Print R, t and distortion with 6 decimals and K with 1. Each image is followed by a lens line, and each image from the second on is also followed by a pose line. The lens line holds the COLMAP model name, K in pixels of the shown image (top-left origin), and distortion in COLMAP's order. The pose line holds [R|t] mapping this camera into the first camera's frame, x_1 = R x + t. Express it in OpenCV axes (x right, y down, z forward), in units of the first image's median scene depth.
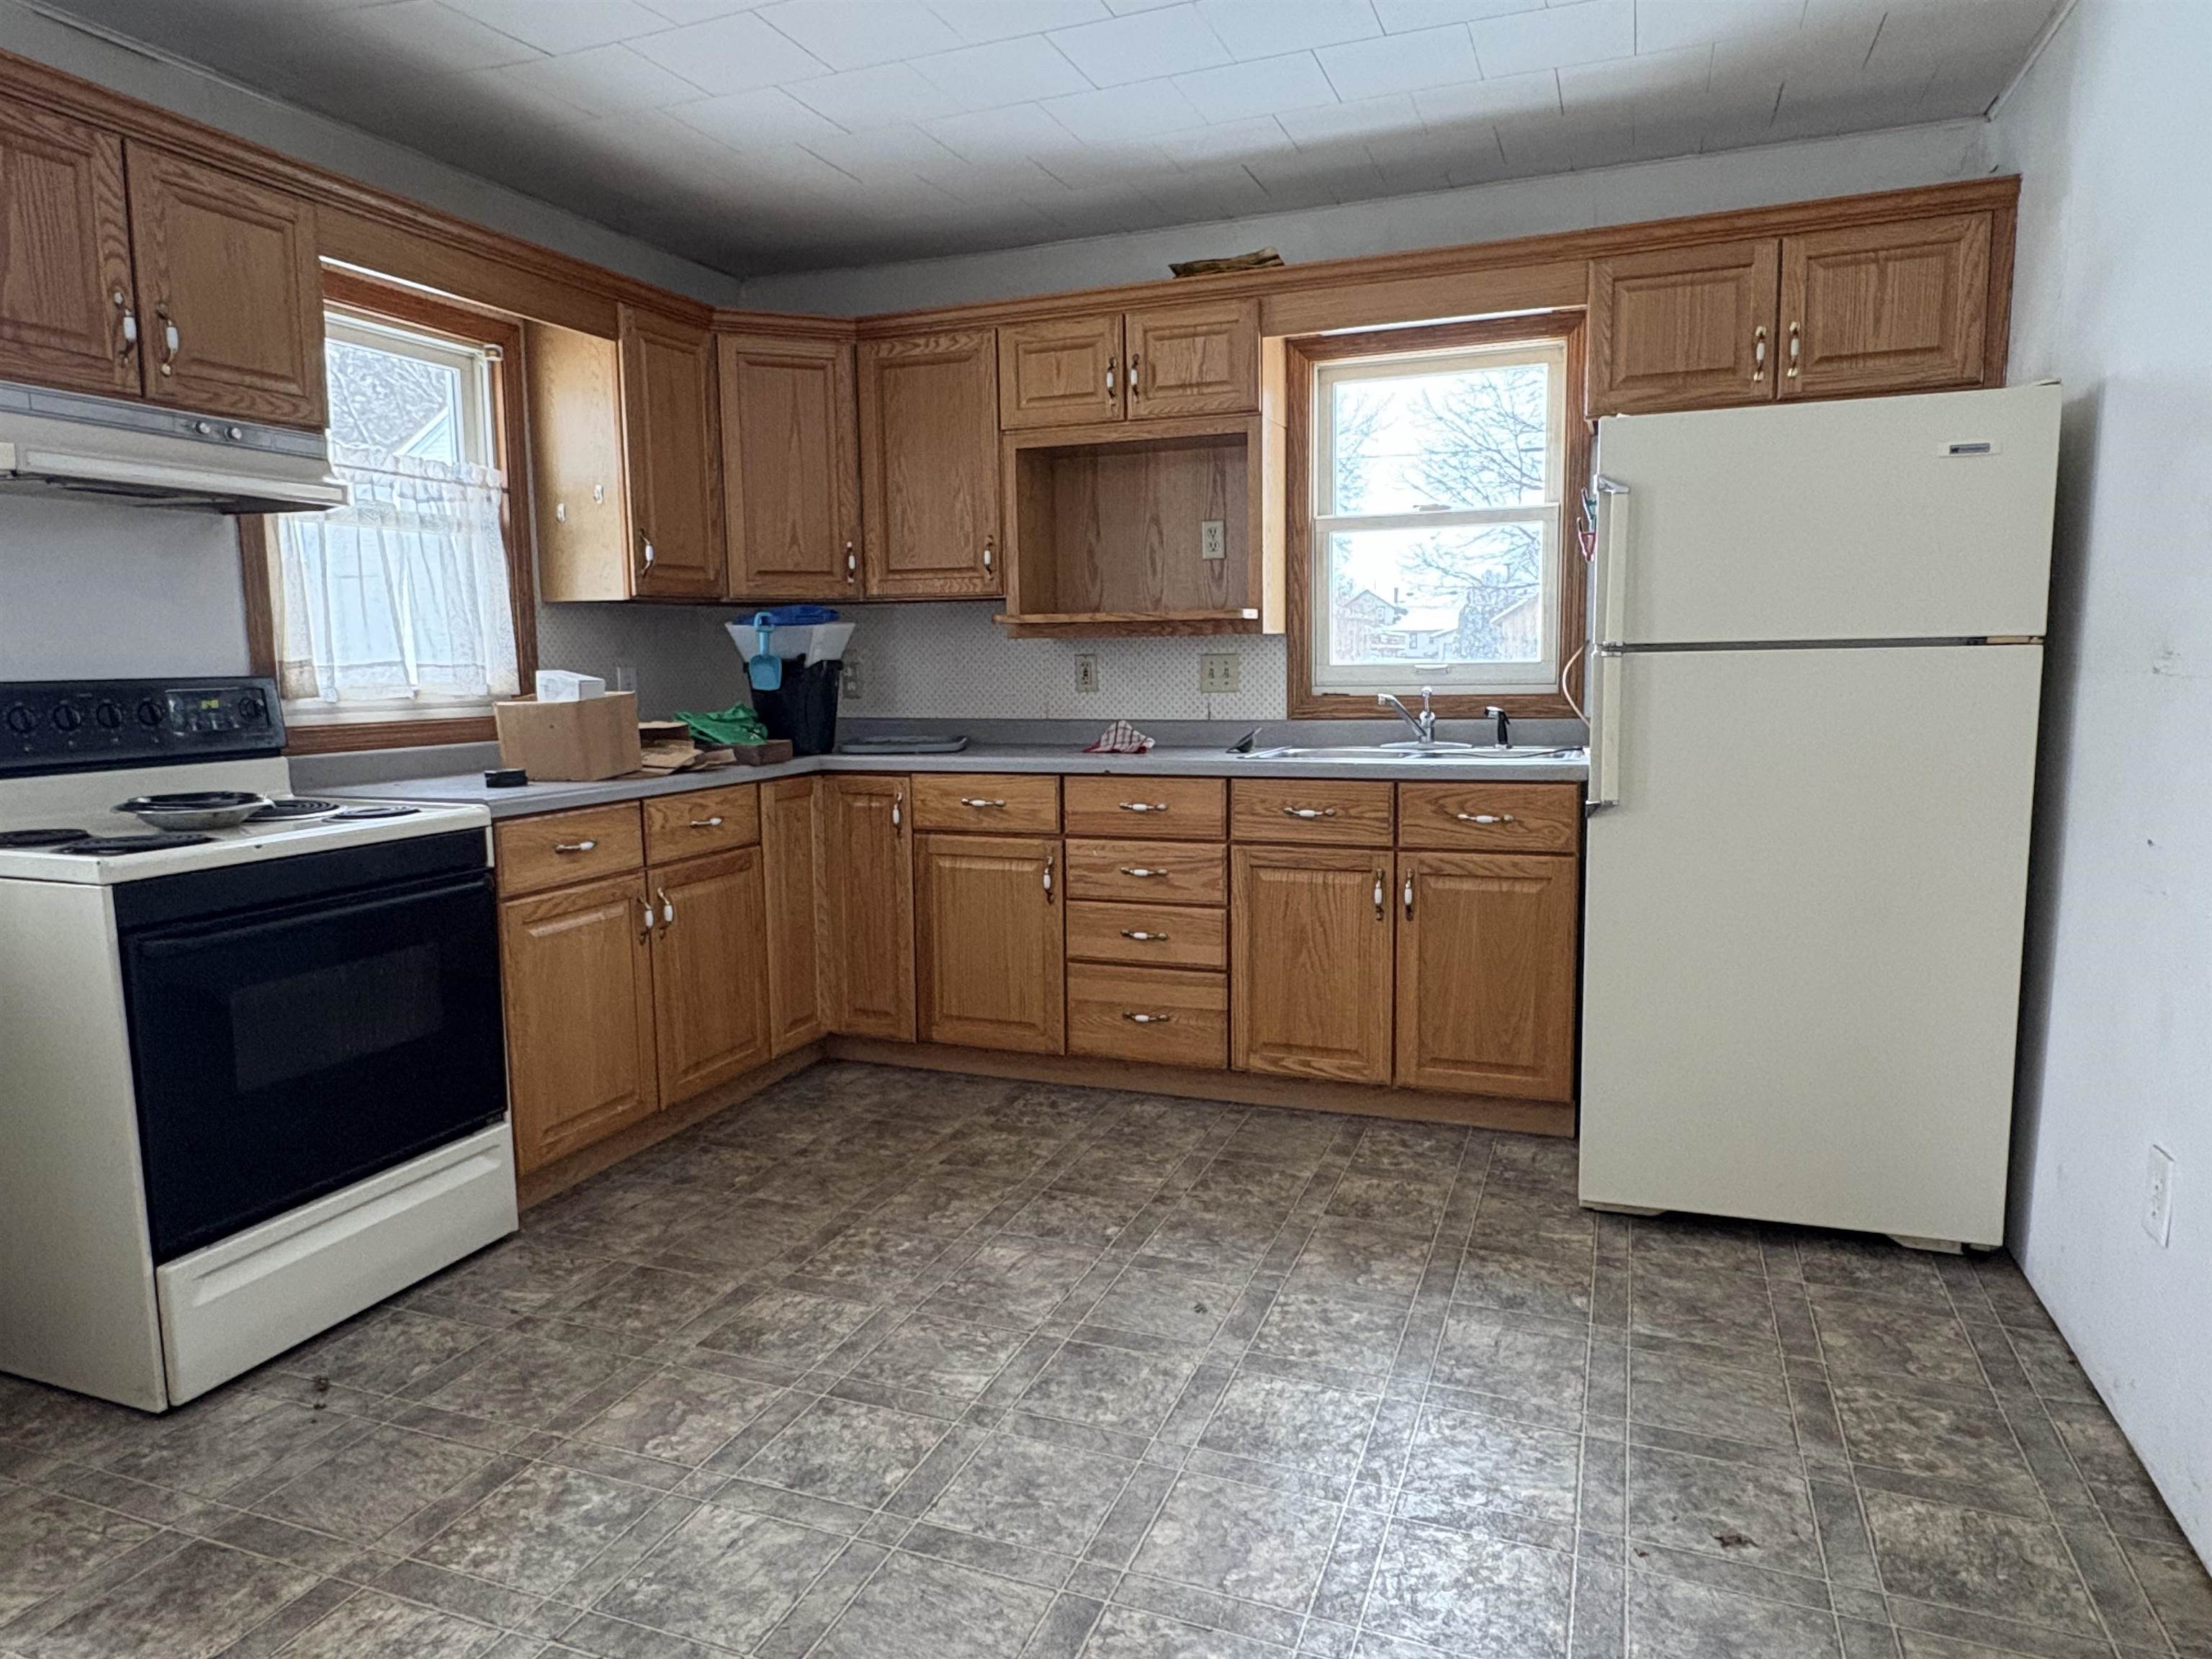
lens RADIAL K [[1348.2, 0, 1101.6], [0, 1348.2, 837.9], [0, 0, 1]] dist [-0.003424, 0.001348]
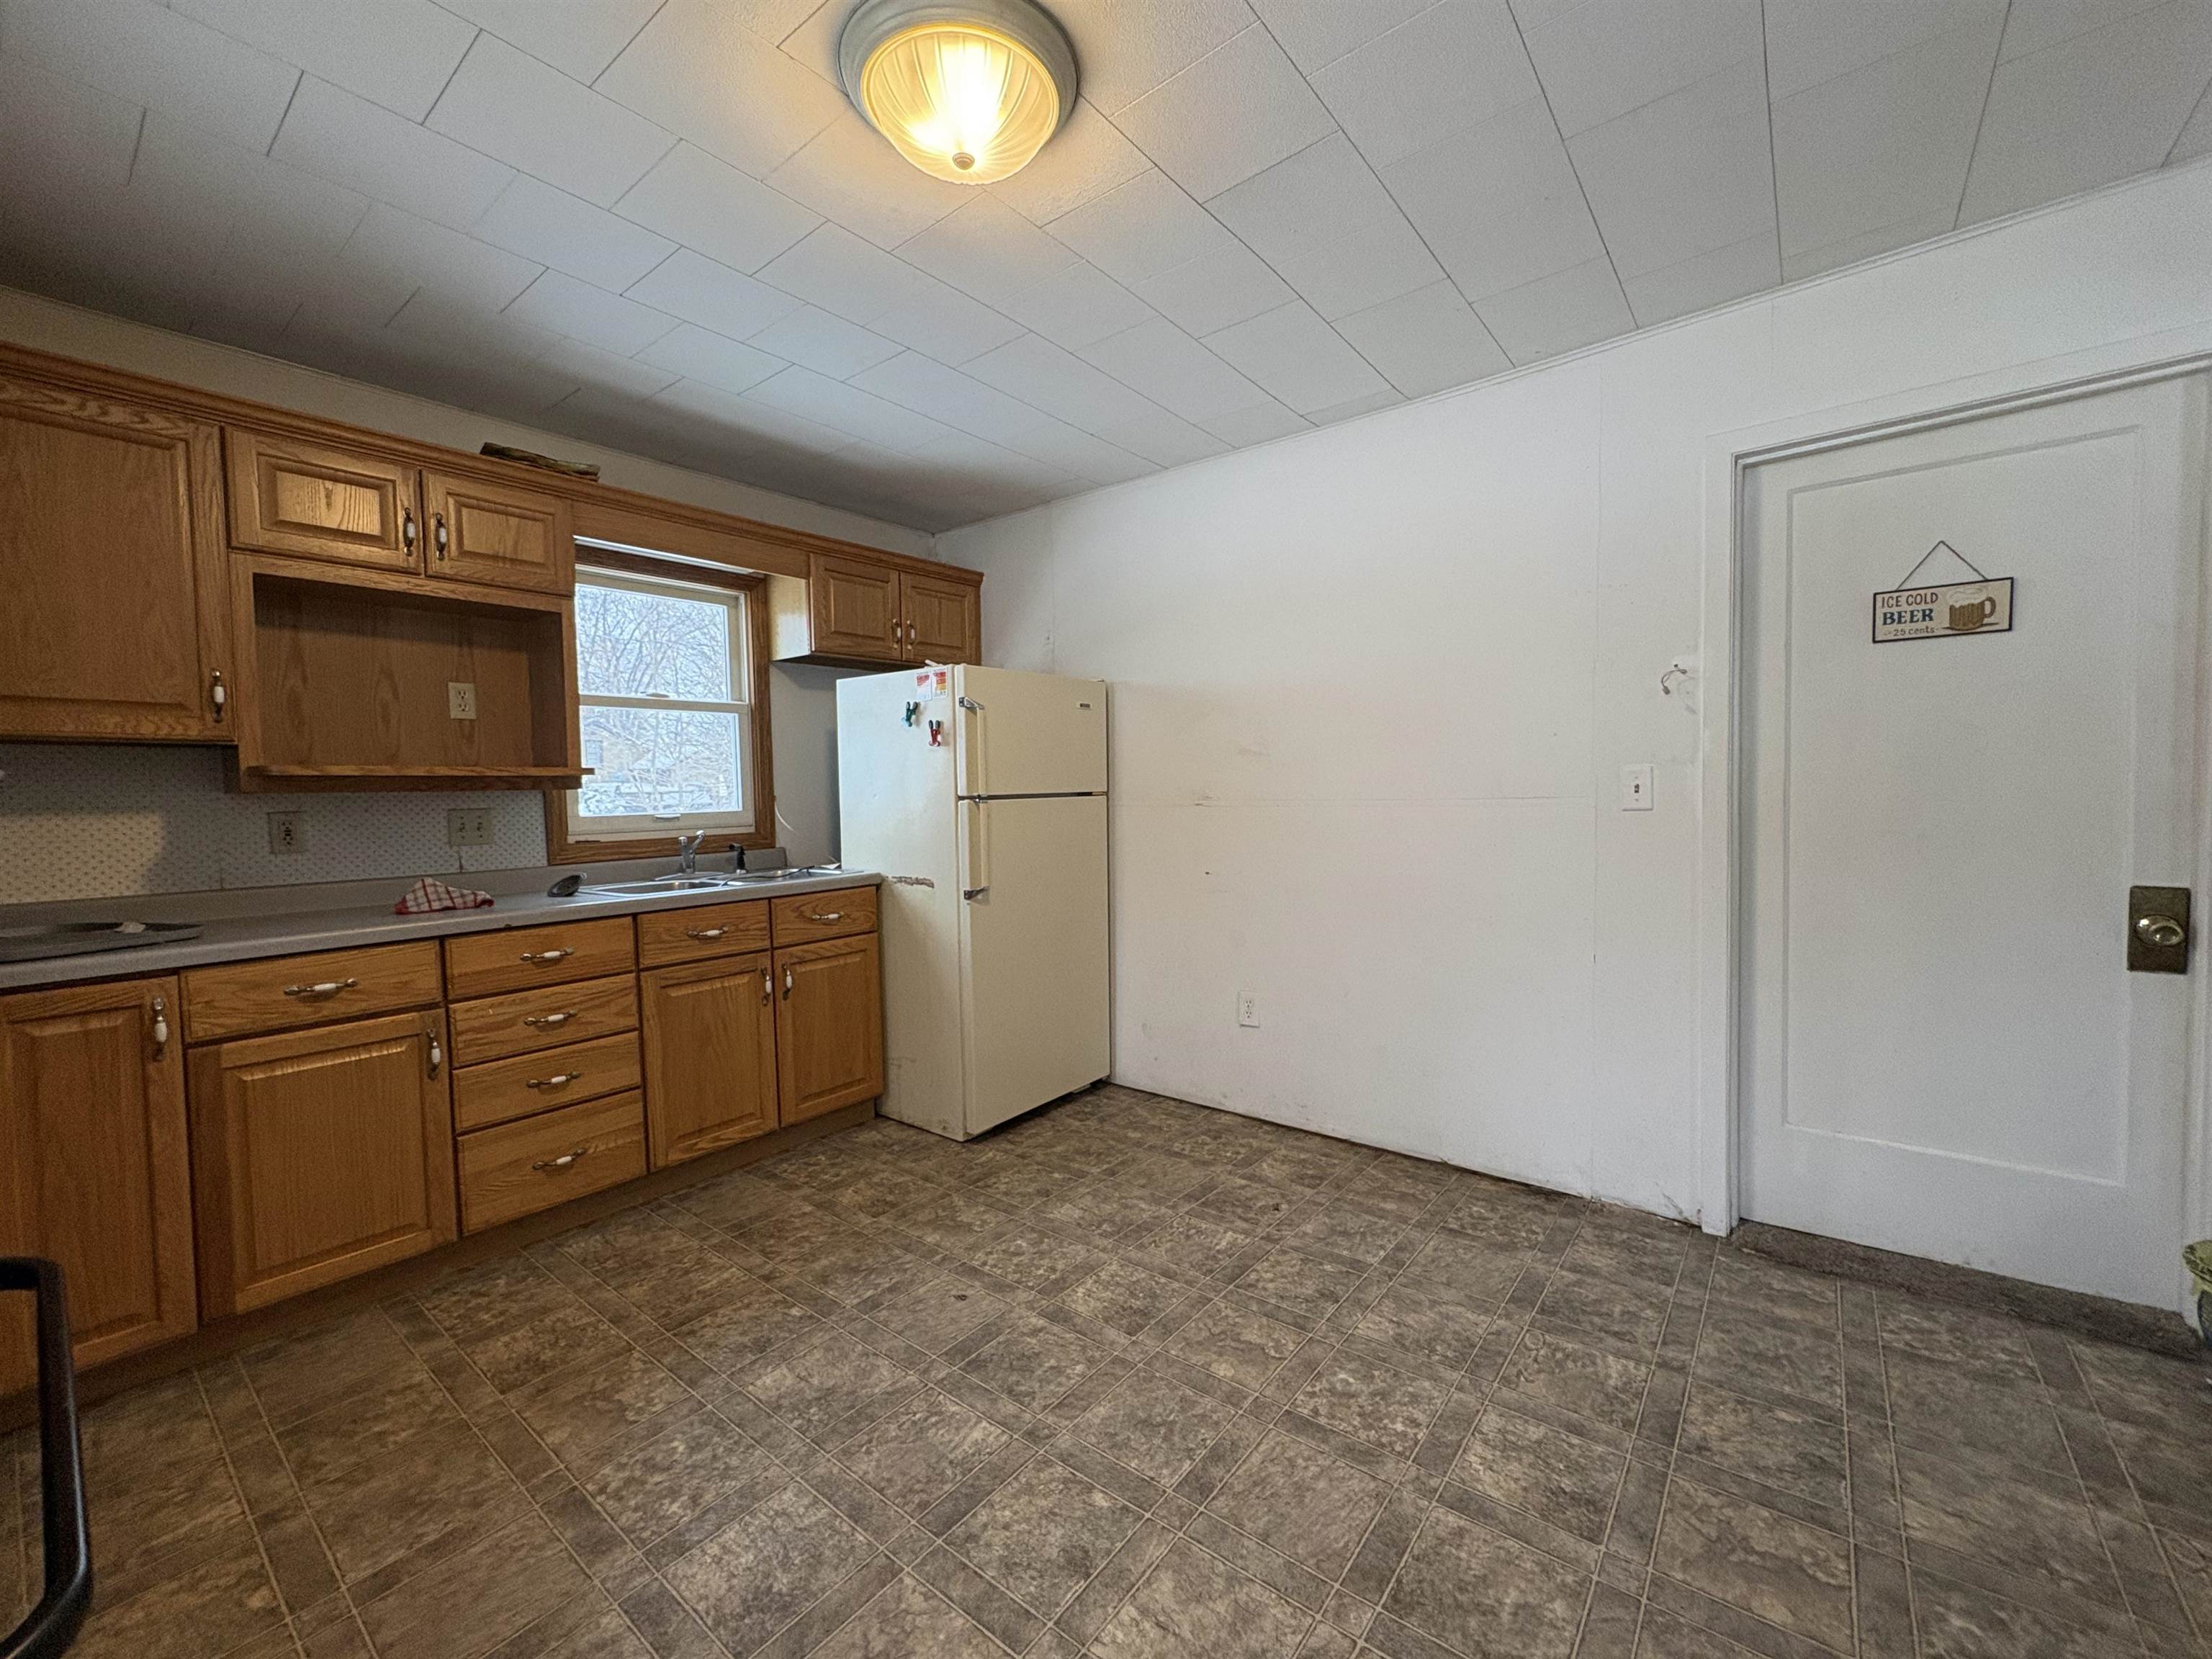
lens RADIAL K [[879.6, 0, 1096.8], [0, 879.6, 839.2], [0, 0, 1]] dist [-0.000005, 0.000451]
pose [[0.315704, -0.045103, 0.947785, -0.496369], [0.143670, 0.989625, -0.000762, -0.052314], [-0.937918, 0.136409, 0.318908, 0.400694]]
